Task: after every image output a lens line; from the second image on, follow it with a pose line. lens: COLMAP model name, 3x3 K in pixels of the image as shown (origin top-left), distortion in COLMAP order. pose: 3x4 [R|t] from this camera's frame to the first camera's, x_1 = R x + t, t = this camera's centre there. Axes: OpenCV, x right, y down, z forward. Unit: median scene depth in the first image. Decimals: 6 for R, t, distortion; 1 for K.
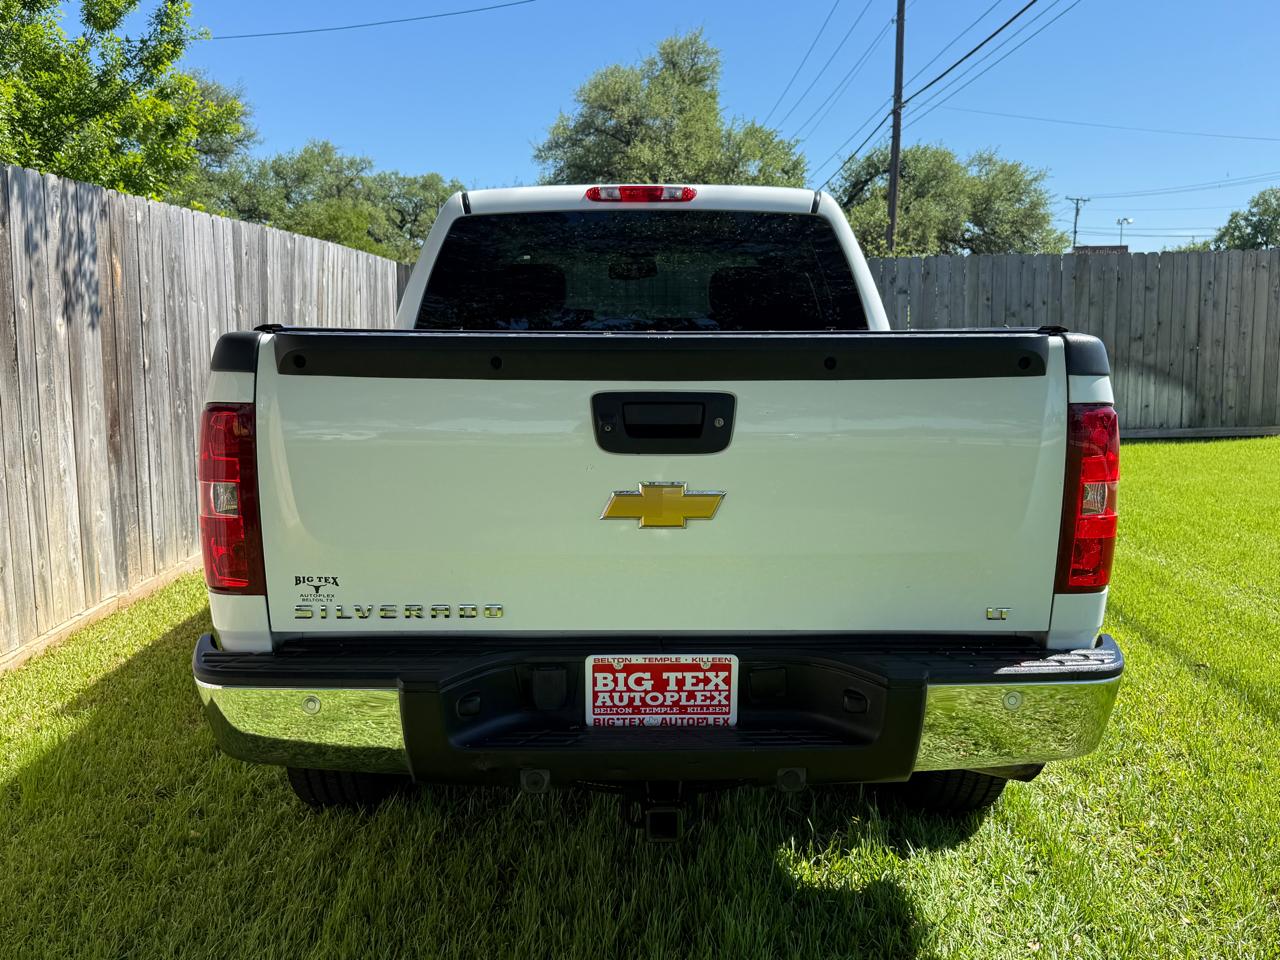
lens RADIAL K [[1162.0, 0, 635.4], [0, 1162.0, 475.2], [0, 0, 1]] dist [0.185551, -0.375526]
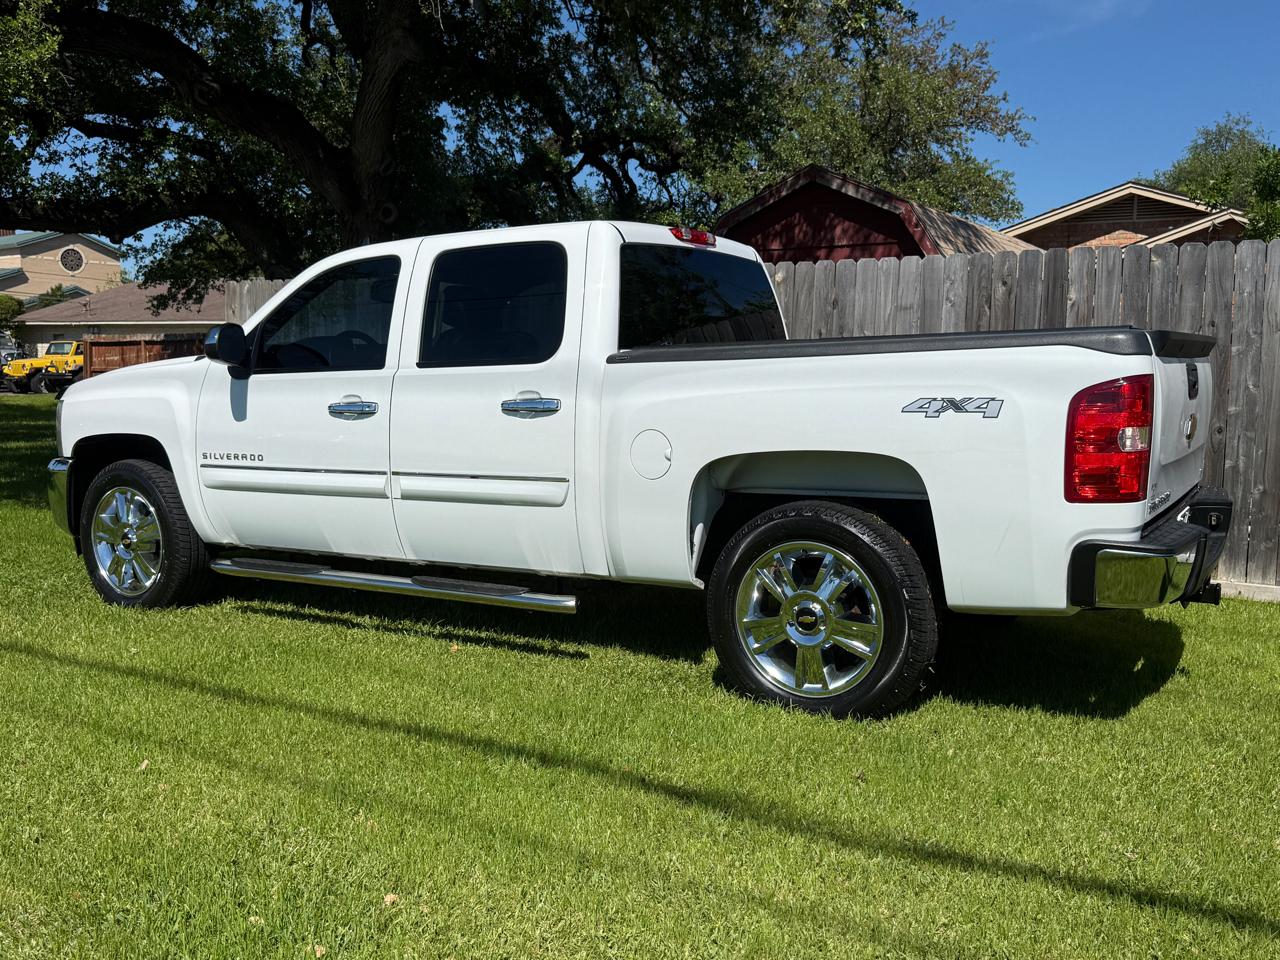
lens RADIAL K [[1170.4, 0, 640.0], [0, 1170.4, 480.0], [0, 0, 1]] dist [0.163579, -0.338591]
pose [[-0.531588, 0.079364, -0.843277, 1.977363], [-0.120605, 0.978364, 0.168105, -0.455911], [0.838373, 0.191066, -0.510514, 3.727302]]
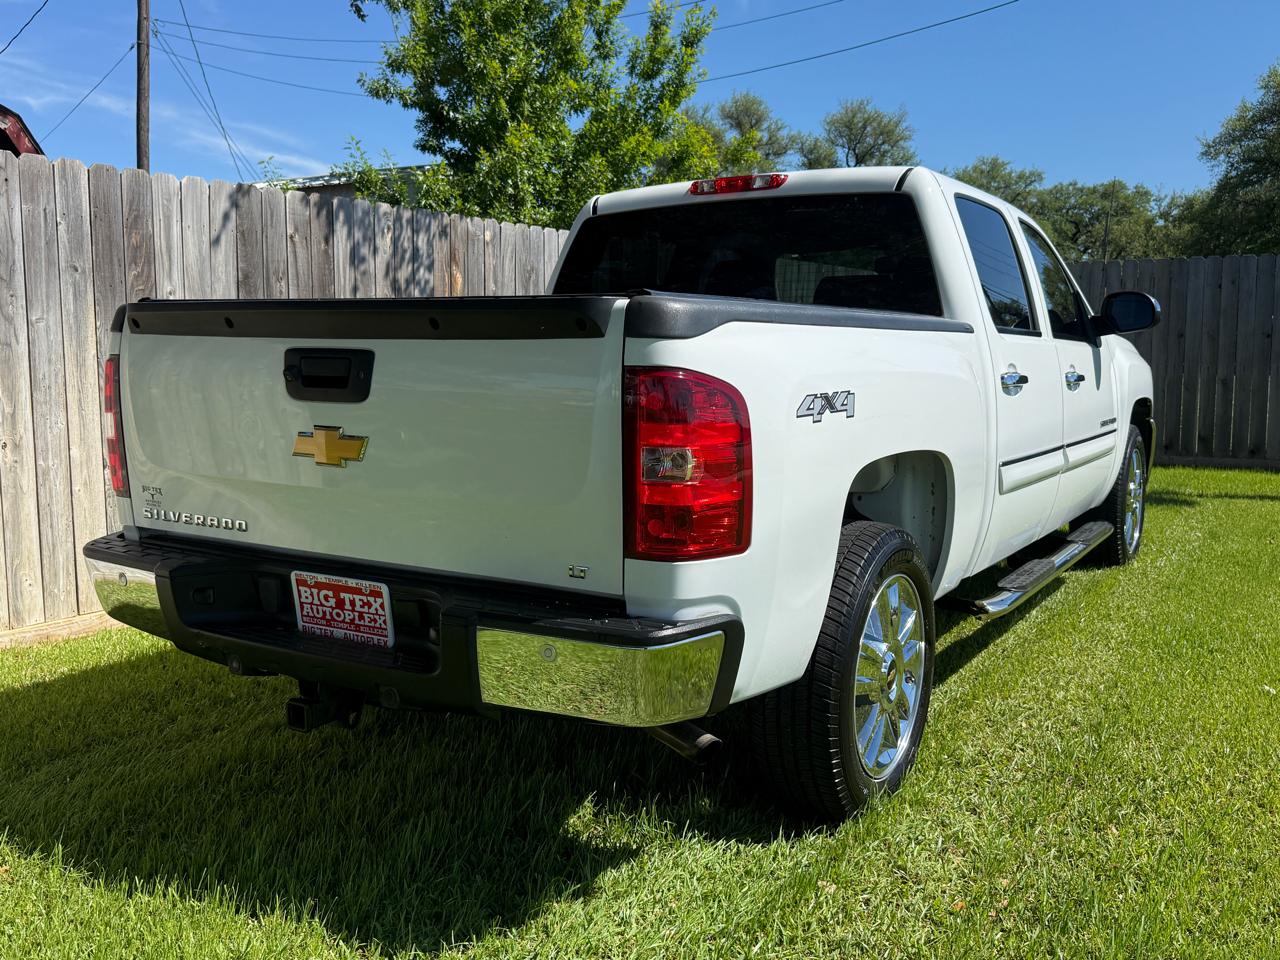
lens RADIAL K [[1135.3, 0, 639.9], [0, 1135.3, 484.0], [0, 0, 1]] dist [0.155956, -0.313880]
pose [[0.842187, 0.069922, -0.534632, 0.856017], [-0.072400, 0.997241, 0.016376, 0.021090], [0.534302, 0.024916, 0.844926, 0.191710]]
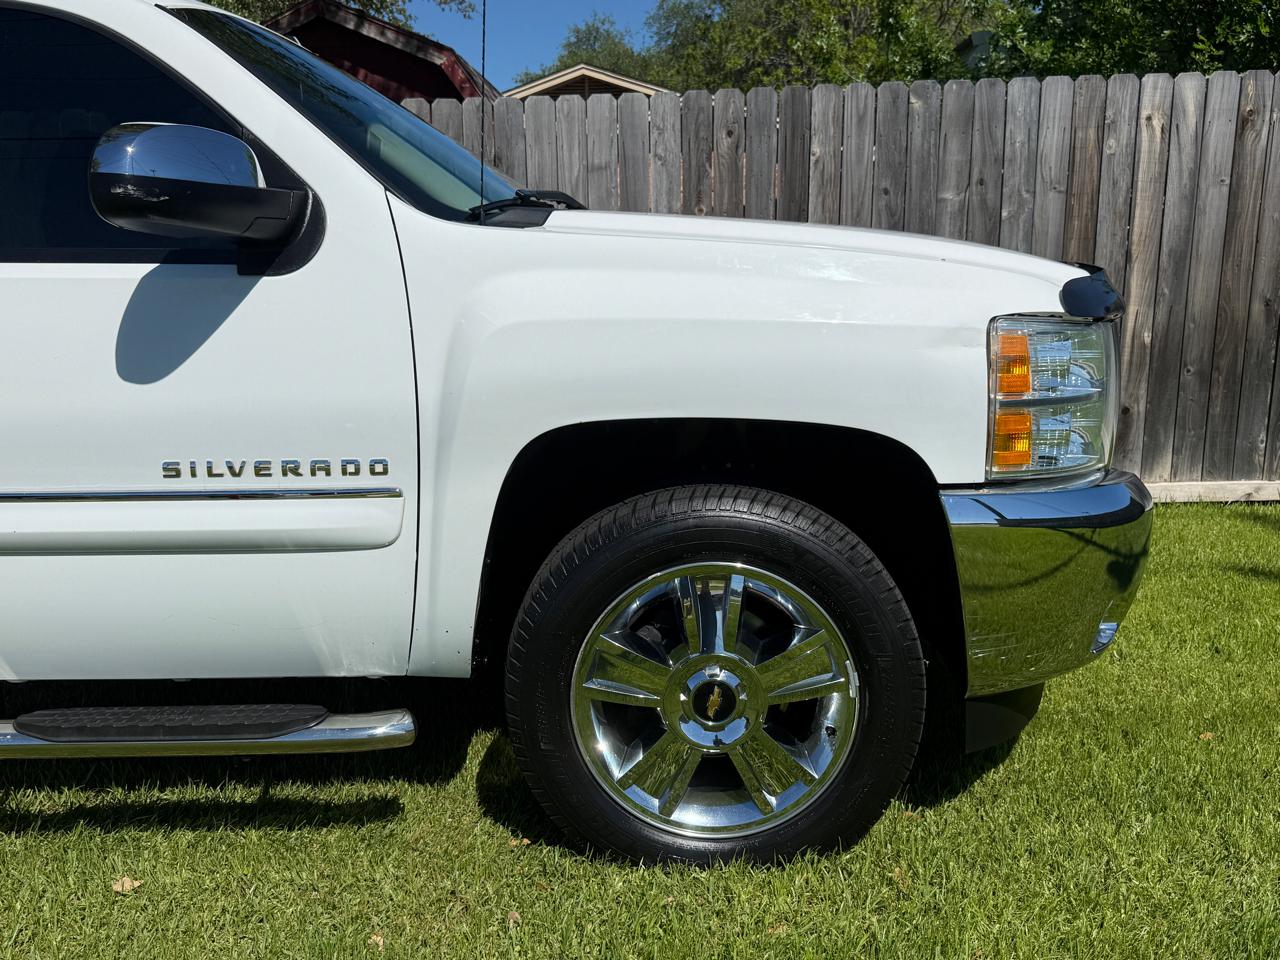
lens RADIAL K [[1135.3, 0, 639.9], [0, 1135.3, 484.0], [0, 0, 1]] dist [0.155956, -0.313880]
pose [[-0.040478, 0.195803, -0.979808, 1.265941], [-0.105920, 0.974245, 0.199067, -0.317606], [0.993550, 0.111839, -0.018696, 2.854976]]
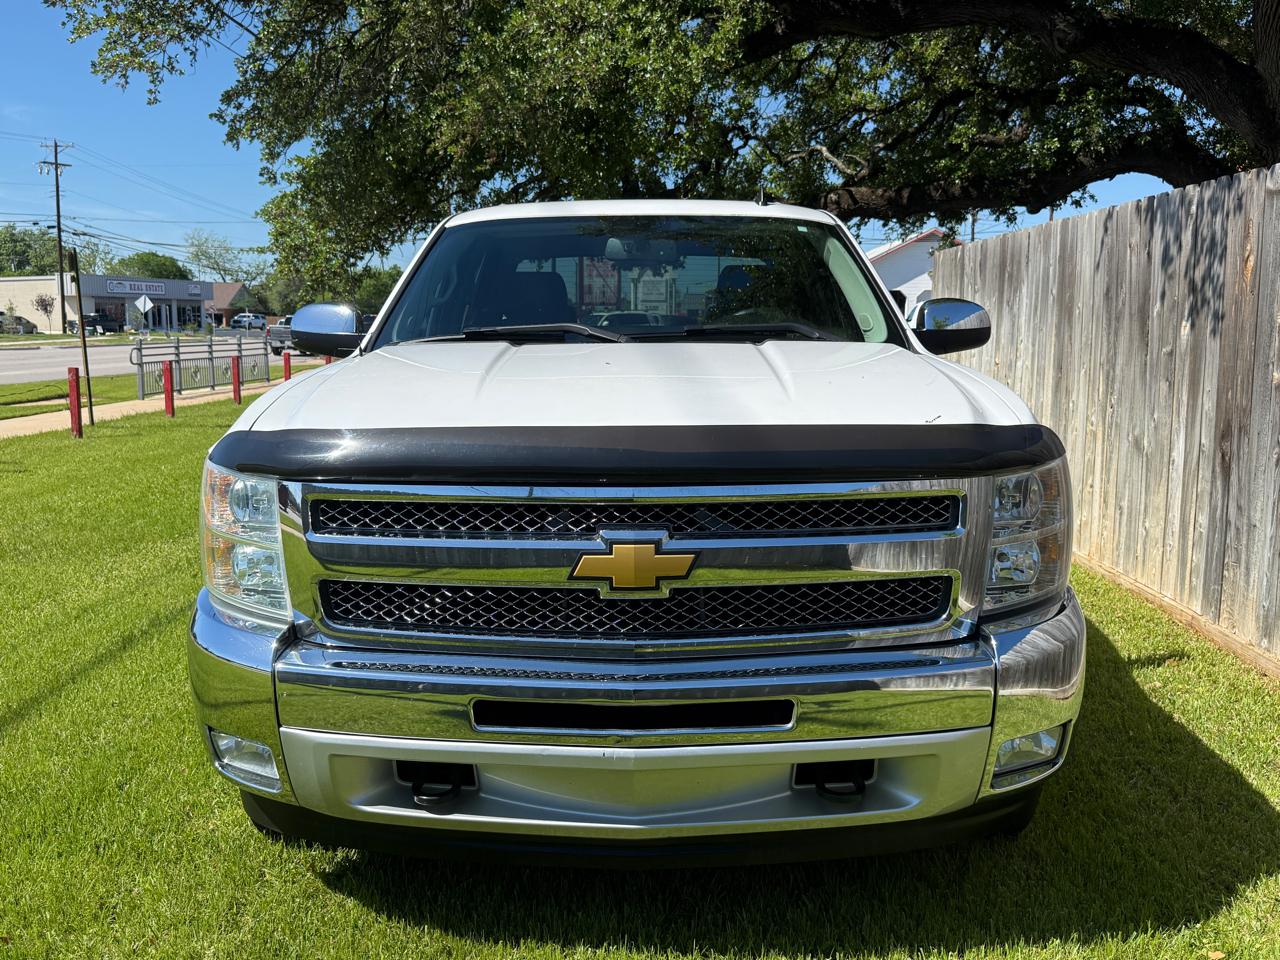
lens RADIAL K [[1162.0, 0, 635.4], [0, 1162.0, 475.2], [0, 0, 1]] dist [0.185551, -0.375526]
pose [[-0.999837, 0.001921, 0.017939, -0.033670], [0.006448, 0.966690, 0.255870, -0.559597], [-0.016850, 0.255944, -0.966545, 4.179860]]
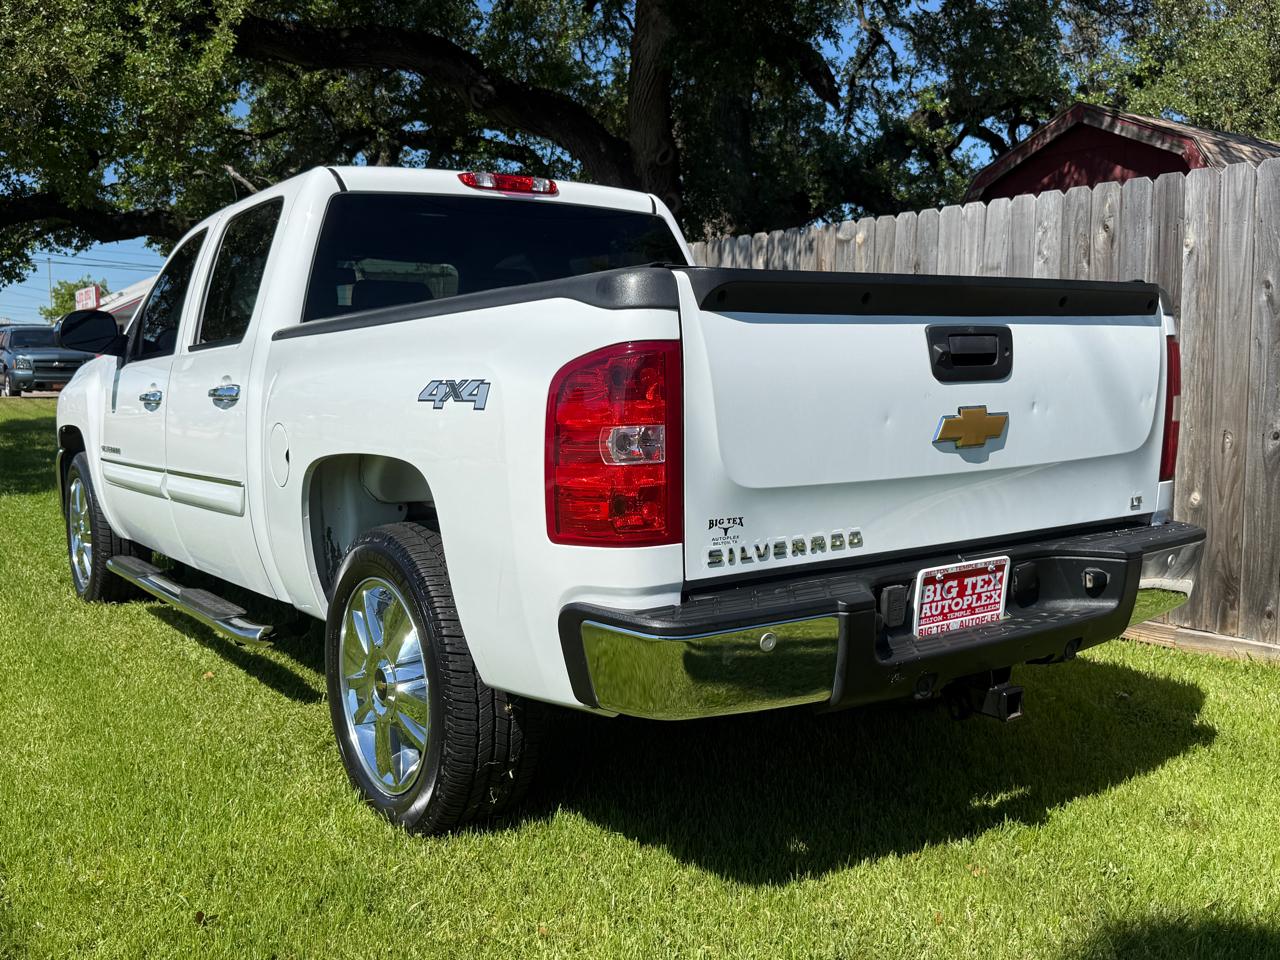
lens RADIAL K [[1170.4, 0, 640.0], [0, 1170.4, 480.0], [0, 0, 1]] dist [0.163579, -0.338591]
pose [[-0.825649, 0.060907, -0.560887, 0.902275], [-0.070354, 0.975281, 0.209469, -0.493811], [0.559780, 0.212408, -0.800955, 4.206098]]
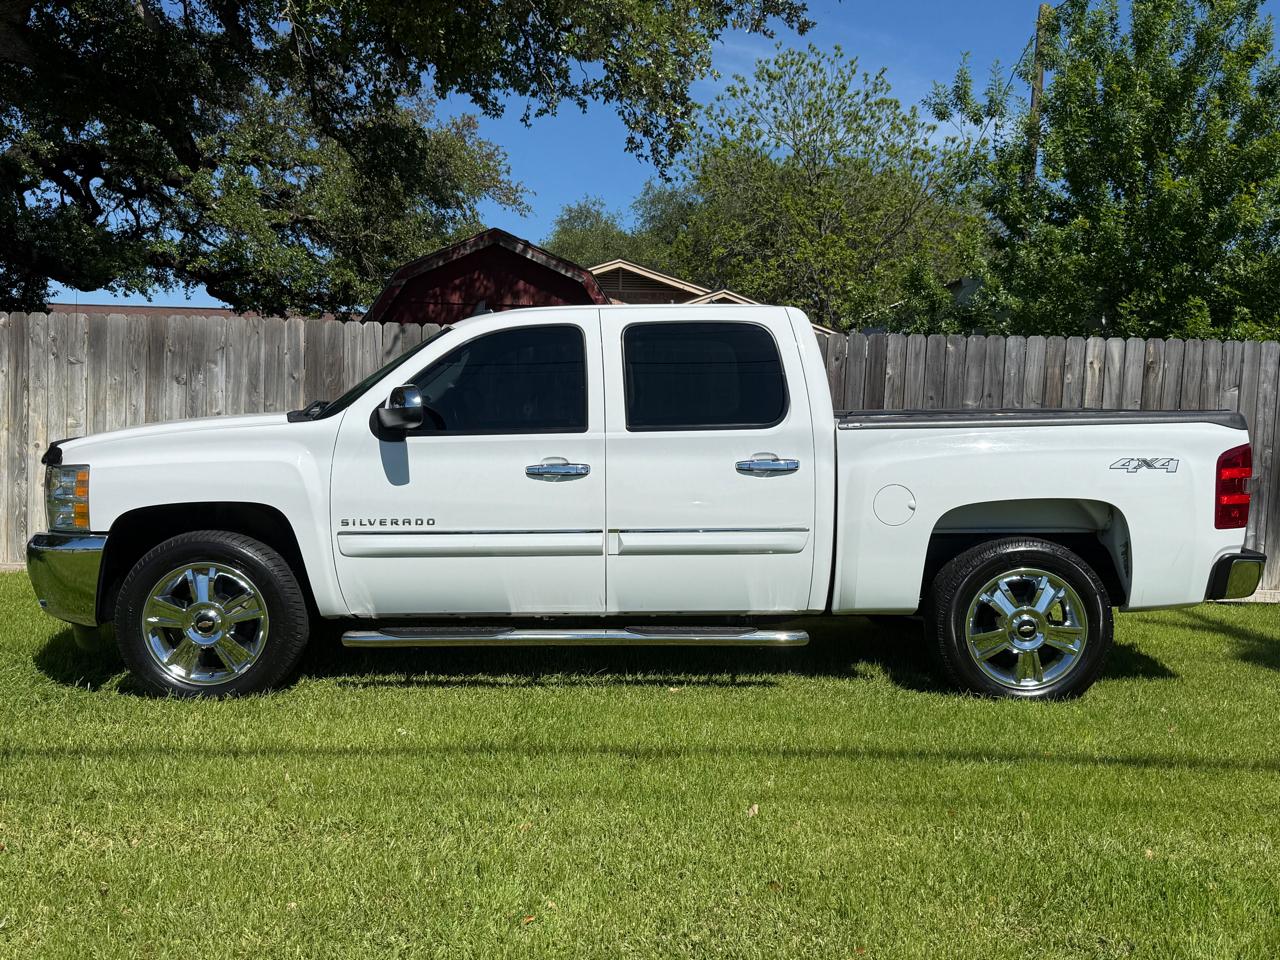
lens RADIAL K [[1162.0, 0, 635.4], [0, 1162.0, 475.2], [0, 0, 1]] dist [0.185551, -0.375526]
pose [[0.002768, 0.055511, -0.998454, 2.611657], [-0.153462, 0.986654, 0.054429, -0.294921], [0.988151, 0.153074, 0.011250, 2.317403]]
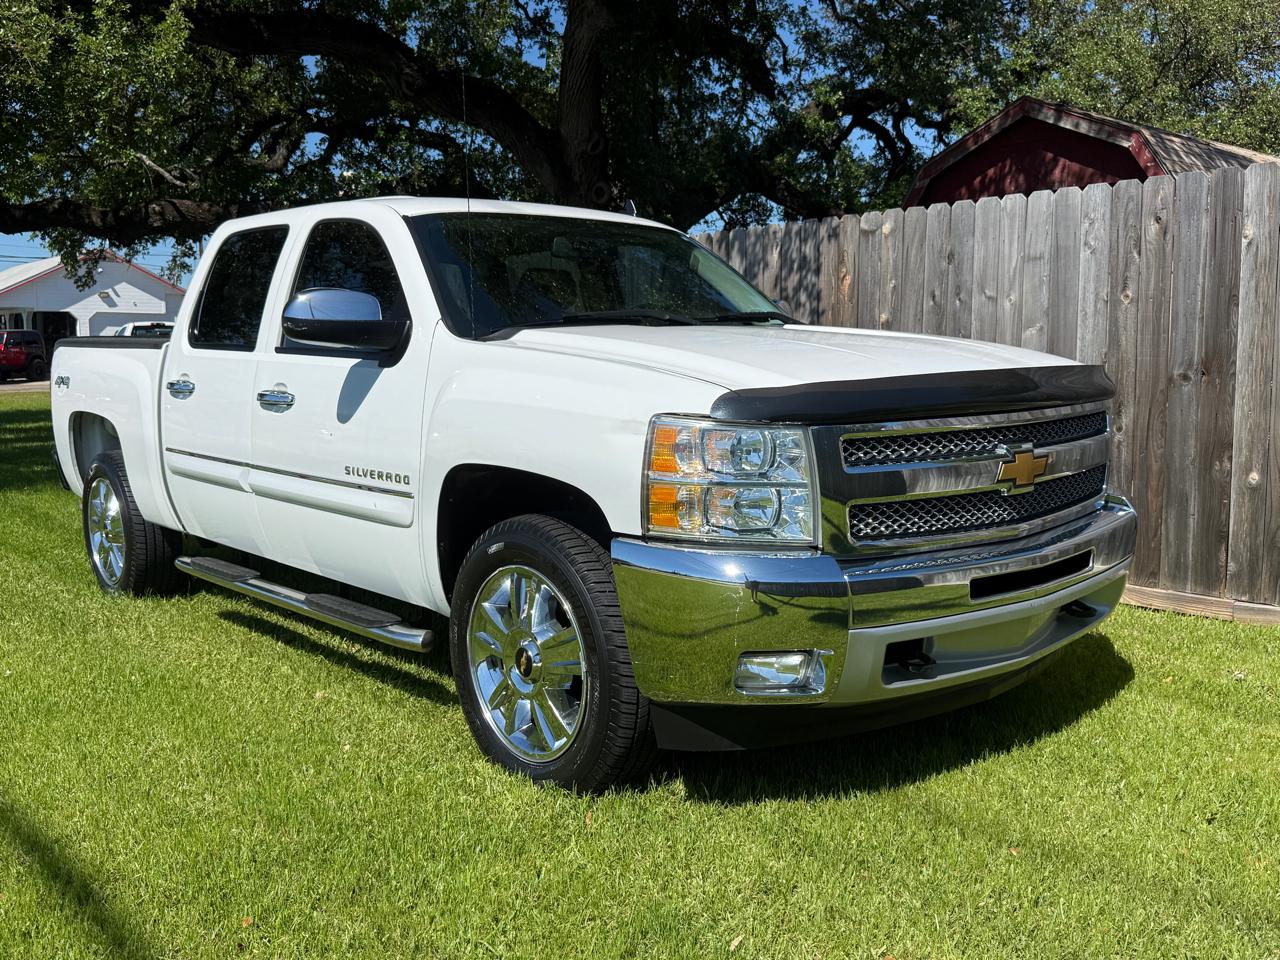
lens RADIAL K [[1144.0, 0, 634.0], [0, 1144.0, 480.6], [0, 0, 1]] dist [0.098766, -0.176018]
pose [[-0.755814, 0.093102, -0.648133, 1.159459], [-0.067236, 0.973572, 0.218257, -0.478431], [0.651325, 0.208539, -0.729580, 3.915286]]
